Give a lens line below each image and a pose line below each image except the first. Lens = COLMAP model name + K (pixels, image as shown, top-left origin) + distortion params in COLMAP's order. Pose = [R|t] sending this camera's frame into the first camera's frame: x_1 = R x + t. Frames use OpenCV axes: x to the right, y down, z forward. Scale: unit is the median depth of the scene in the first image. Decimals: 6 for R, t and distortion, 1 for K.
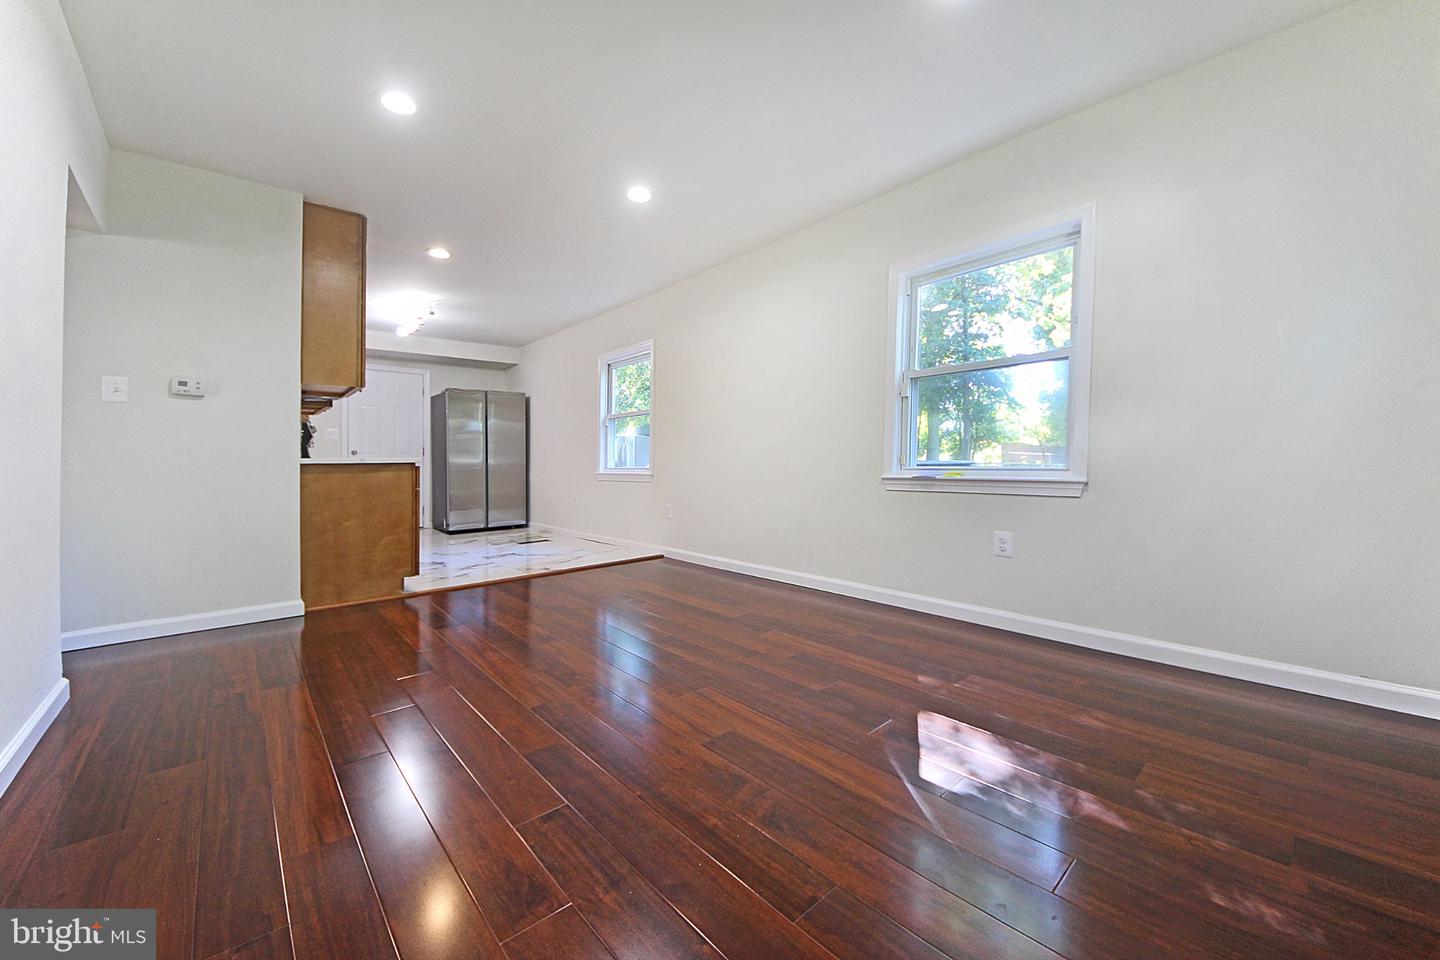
lens RADIAL K [[546.2, 0, 726.2], [0, 546.2, 477.5], [0, 0, 1]] dist [-0.002506, -0.000921]
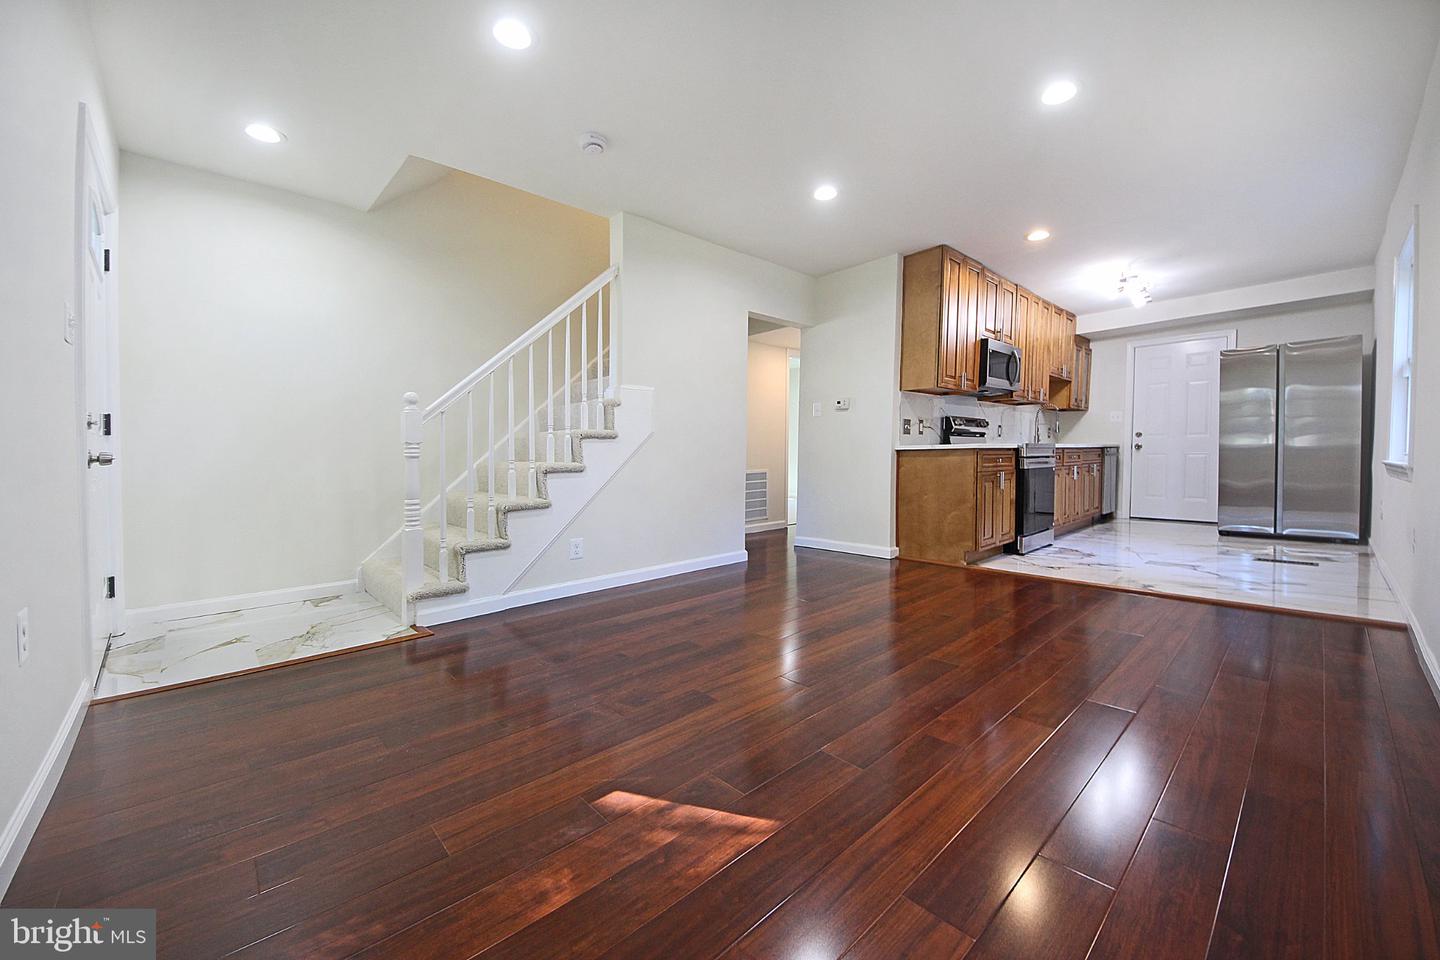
lens RADIAL K [[546.2, 0, 713.6], [0, 546.2, 454.7], [0, 0, 1]] dist [-0.002506, -0.000921]
pose [[-0.000516, 0.013520, -0.999908, 0.573192], [-0.015396, 0.999790, 0.013526, -0.023186], [0.999881, 0.015402, -0.000307, 0.512079]]
